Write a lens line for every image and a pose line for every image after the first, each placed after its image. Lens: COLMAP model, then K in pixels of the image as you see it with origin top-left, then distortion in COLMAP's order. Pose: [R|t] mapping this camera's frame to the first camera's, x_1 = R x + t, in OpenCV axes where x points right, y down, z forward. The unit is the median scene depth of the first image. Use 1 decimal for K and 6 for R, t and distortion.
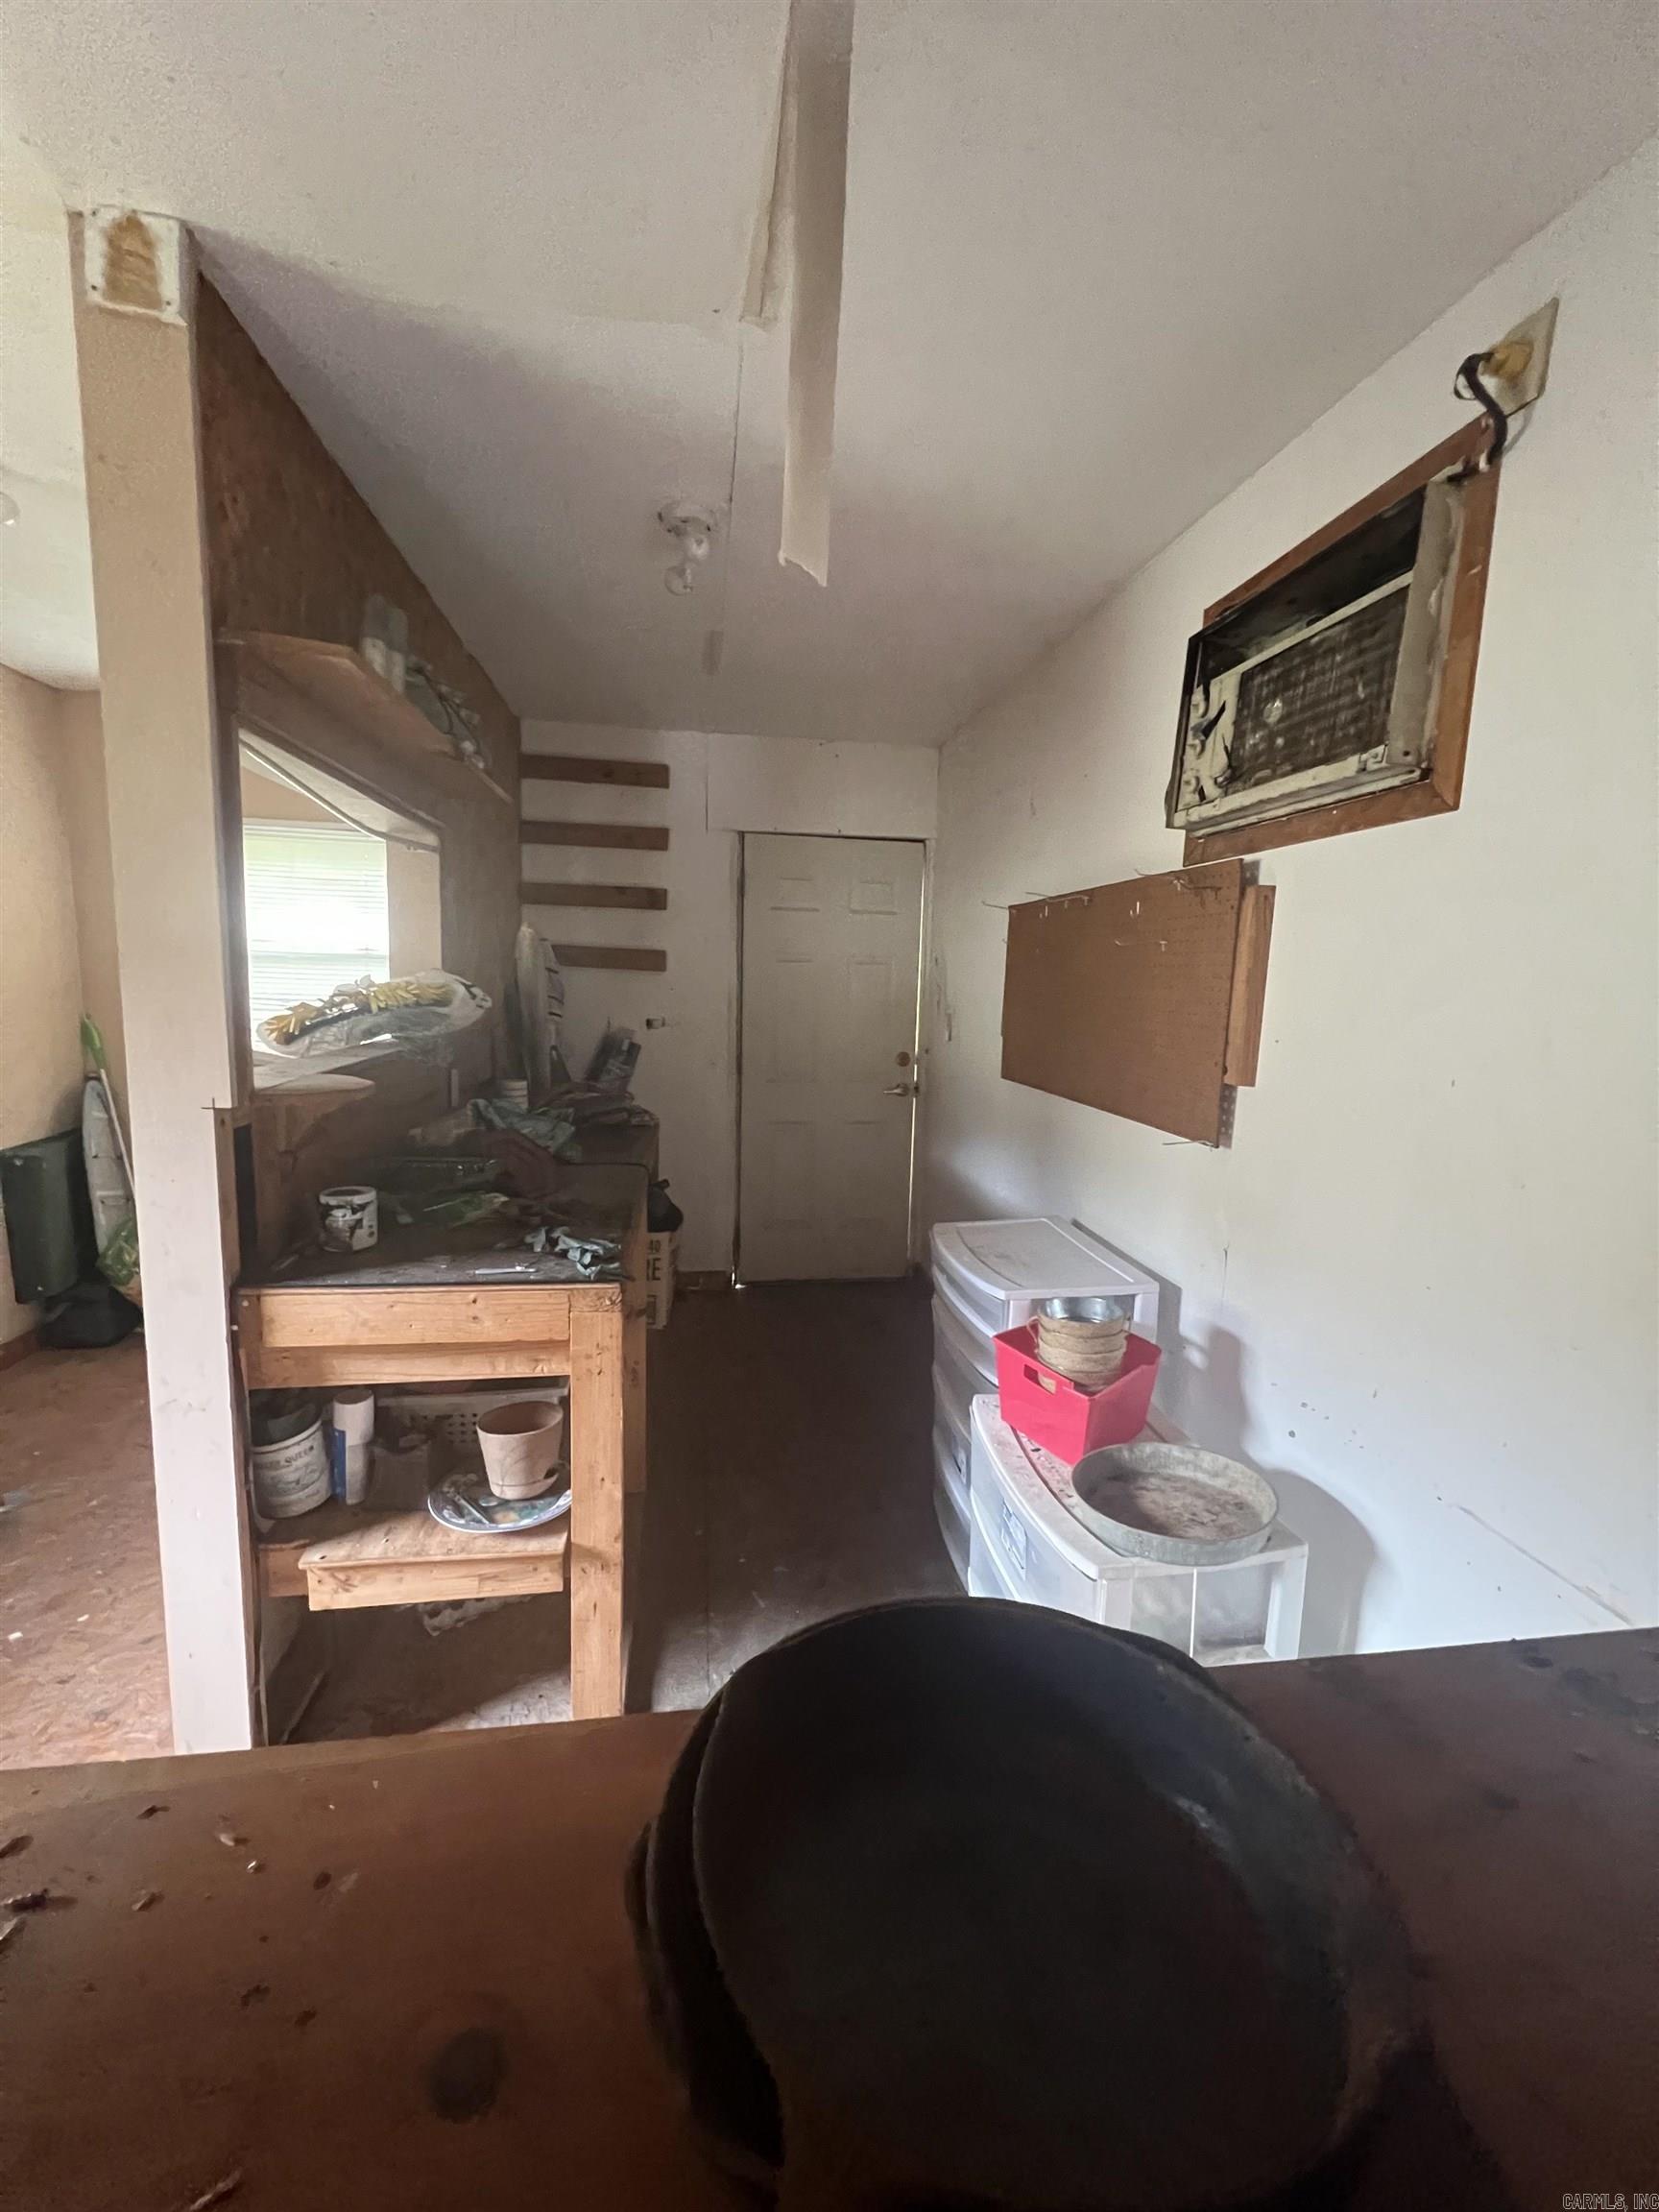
lens RADIAL K [[896.3, 0, 829.5], [0, 896.3, 1106.0], [0, 0, 1]] dist [-0.000219, 0.000121]
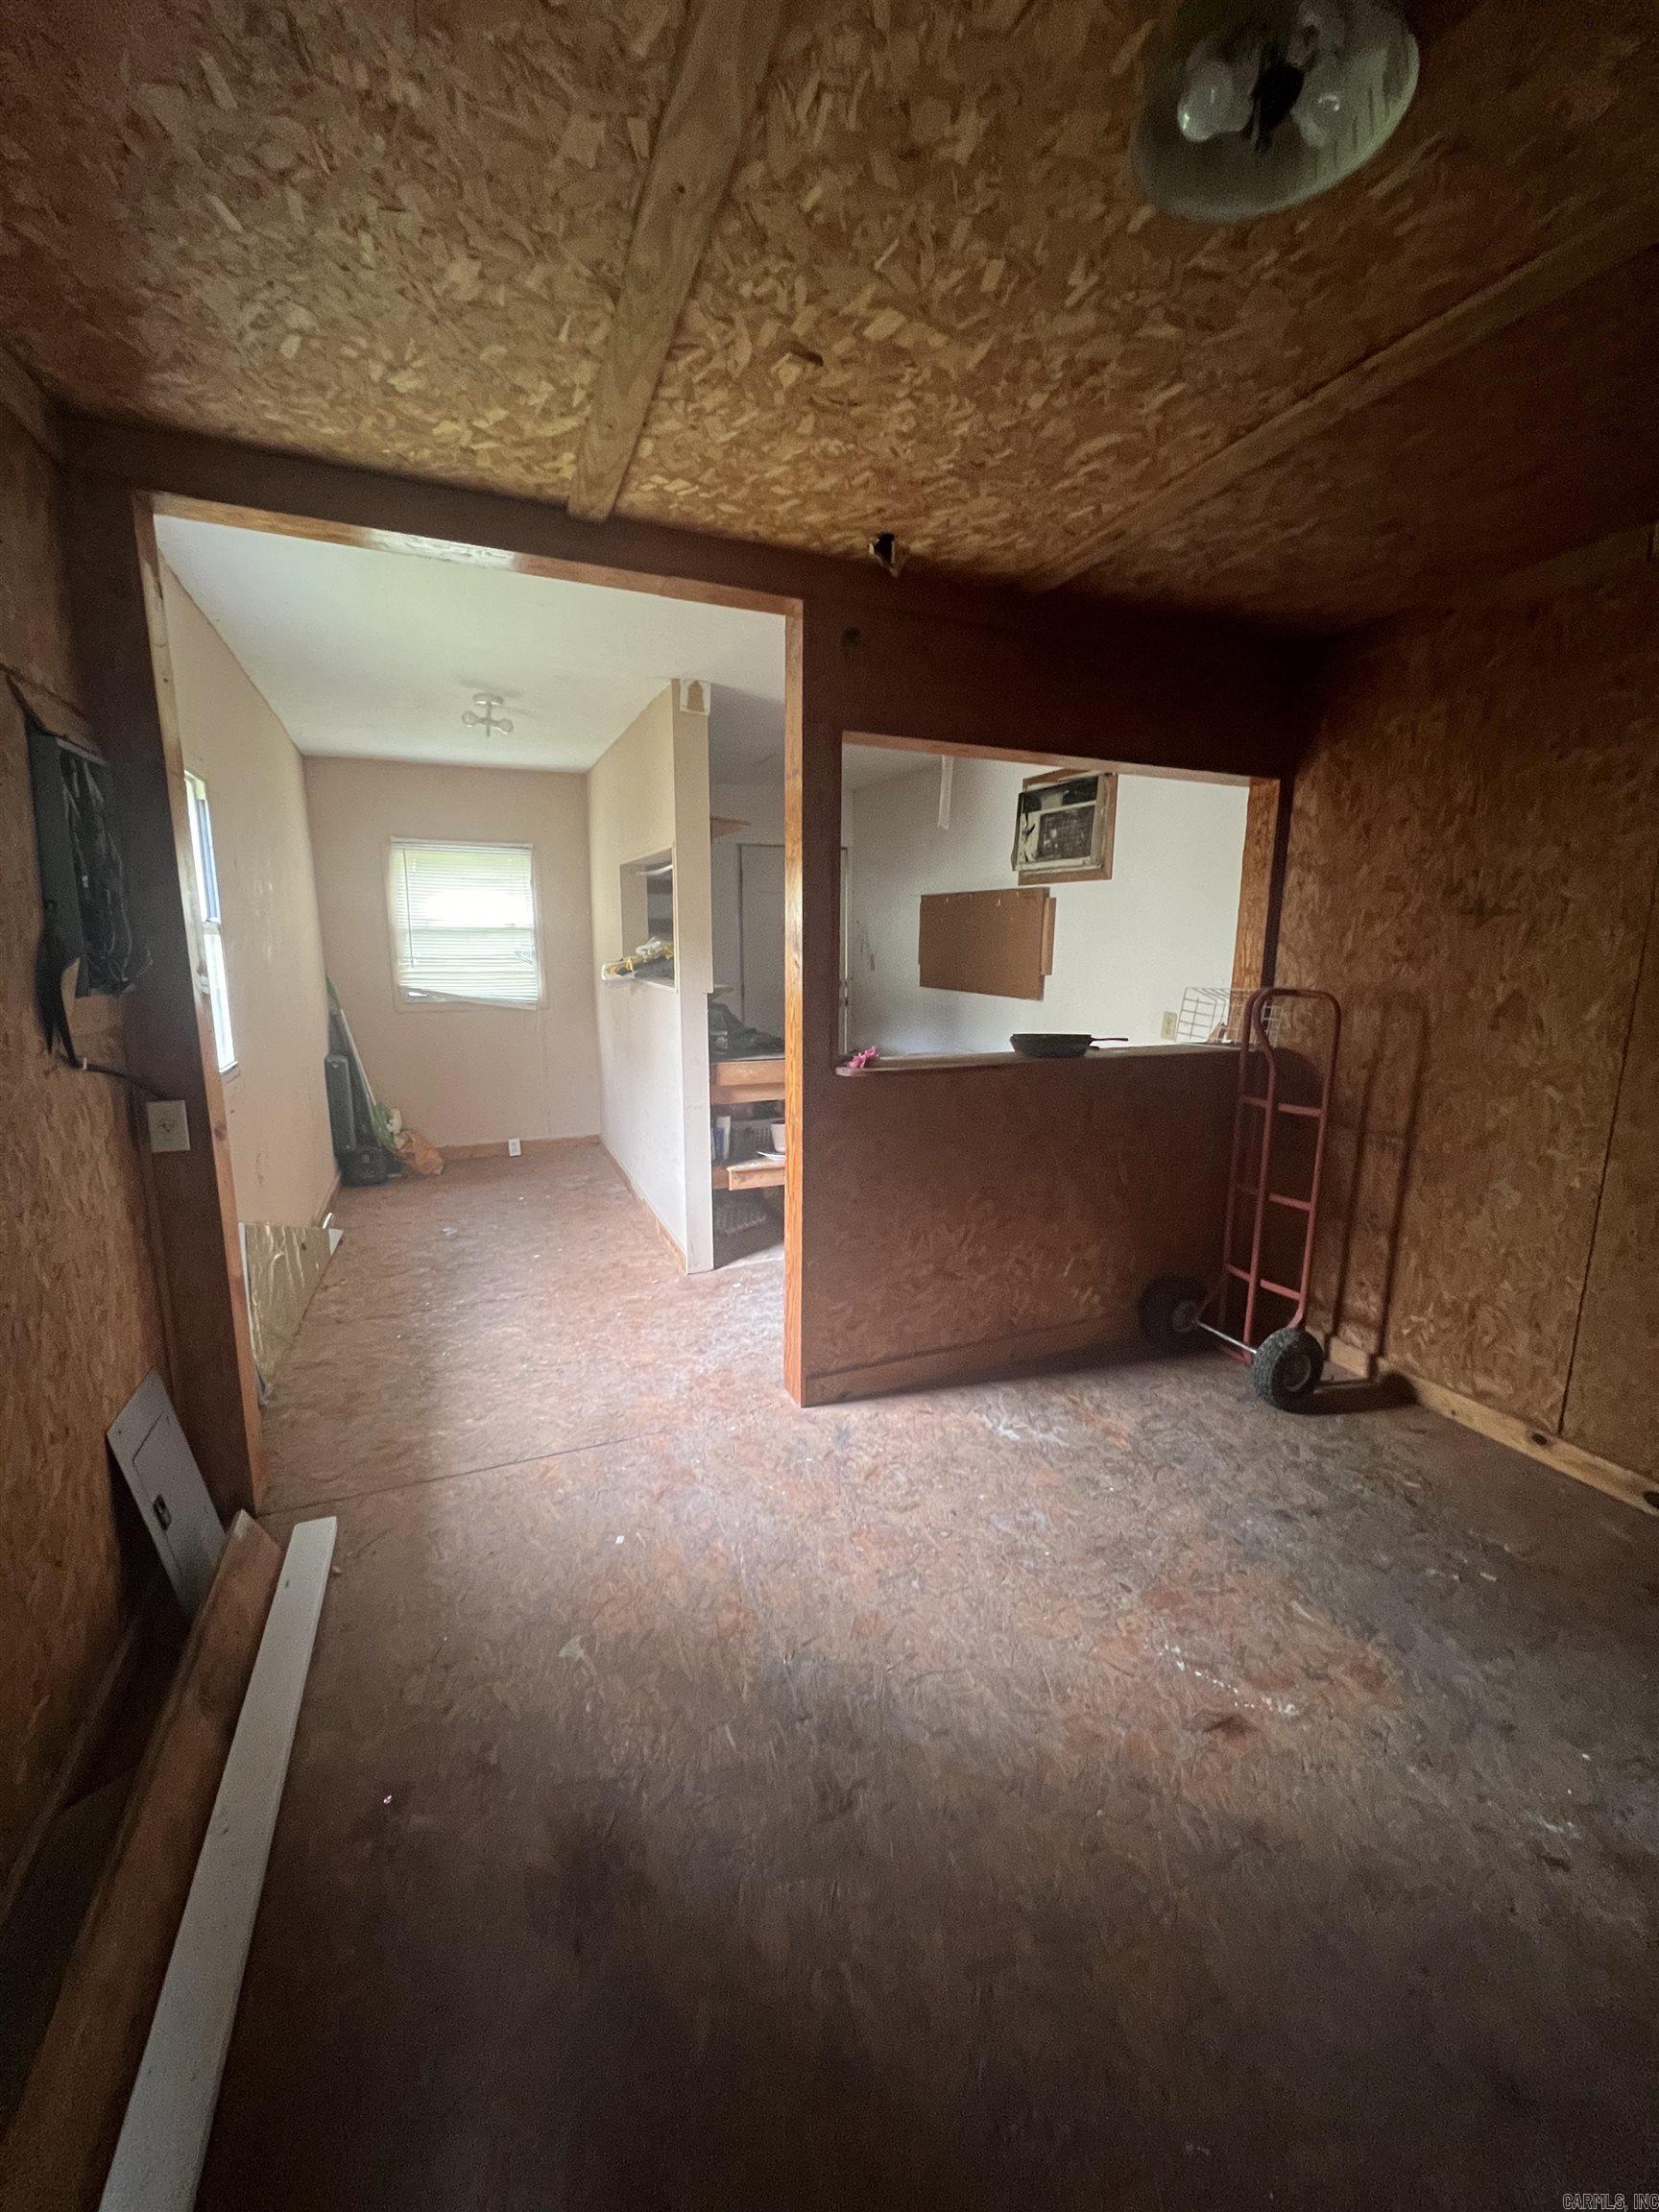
lens RADIAL K [[896.3, 0, 829.5], [0, 896.3, 1106.0], [0, 0, 1]] dist [-0.000219, 0.000121]
pose [[0.968741, -0.072118, 0.237359, -0.808568], [0.058469, 0.996232, 0.064060, 0.155425], [-0.241084, -0.048180, 0.969308, -1.407331]]
